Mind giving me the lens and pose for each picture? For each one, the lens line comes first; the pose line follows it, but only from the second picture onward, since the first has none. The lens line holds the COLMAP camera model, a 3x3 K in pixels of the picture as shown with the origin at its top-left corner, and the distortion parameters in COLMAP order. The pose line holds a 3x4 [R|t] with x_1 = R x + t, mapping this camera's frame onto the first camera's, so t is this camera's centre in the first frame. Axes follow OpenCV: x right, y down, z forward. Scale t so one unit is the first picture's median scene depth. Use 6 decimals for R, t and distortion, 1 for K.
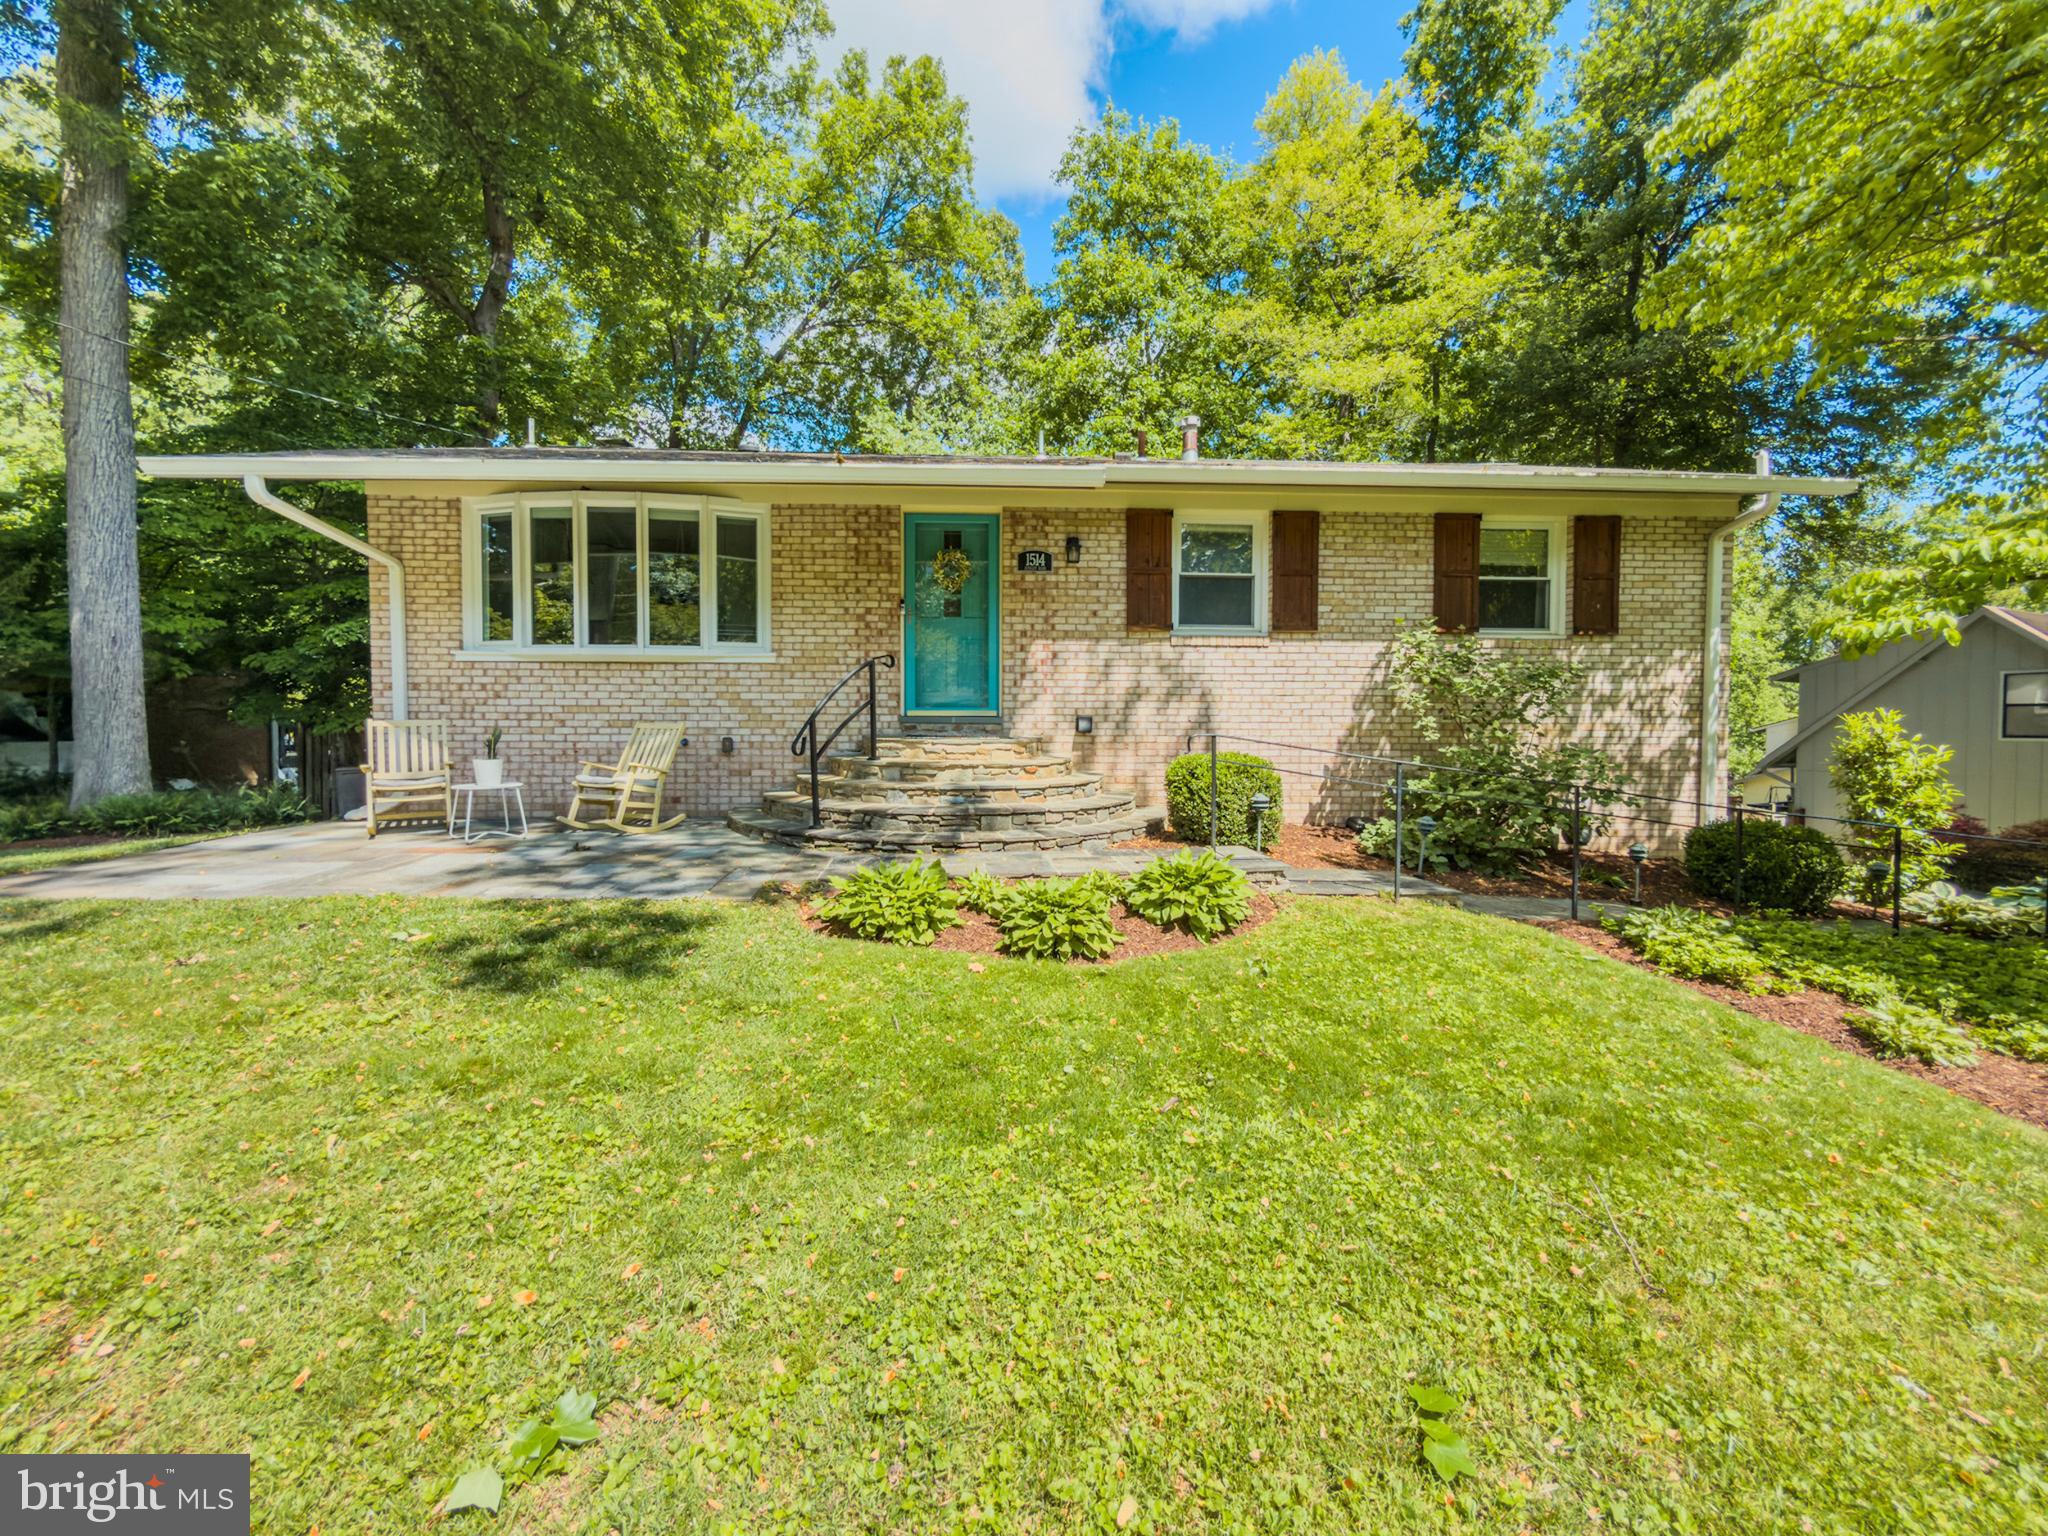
lens RADIAL K [[838.7, 0, 1020.7], [0, 838.7, 761.5], [0, 0, 1]] dist [-0.005845, -0.000227]
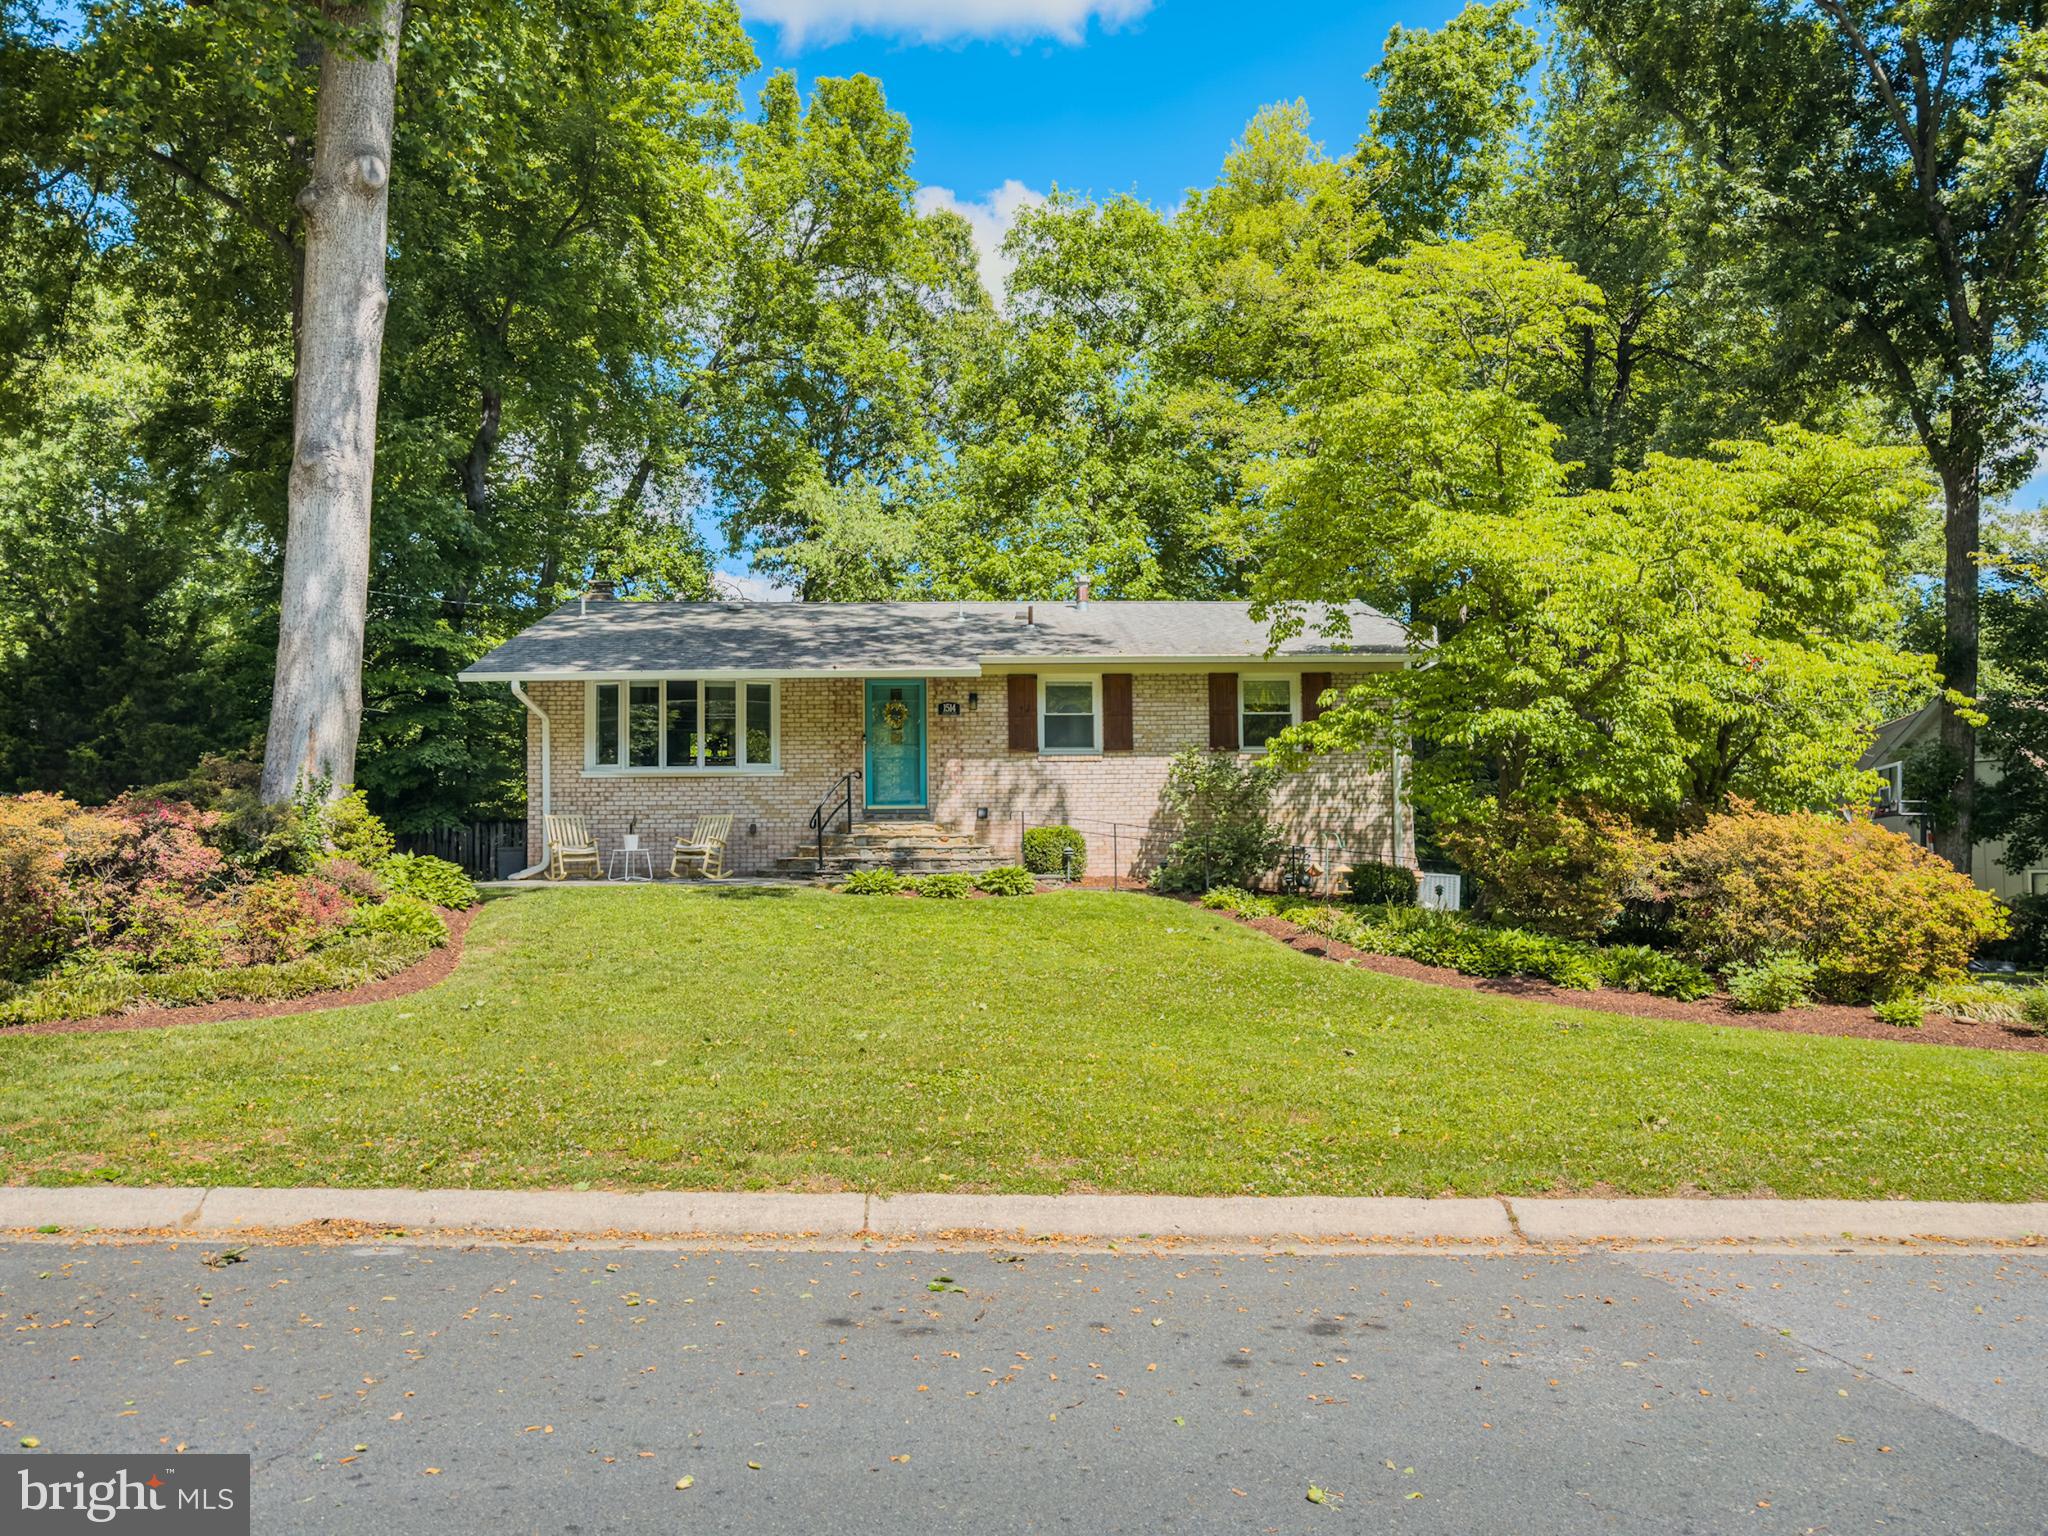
lens RADIAL K [[1445.6, 0, 1025.3], [0, 1445.6, 775.9], [0, 0, 1]] dist [0.047376, 0.000174]
pose [[0.999854, -0.013701, 0.010256, 0.129249], [0.014629, 0.995214, -0.096615, 0.147333], [-0.008884, 0.096751, 0.995269, -1.665521]]
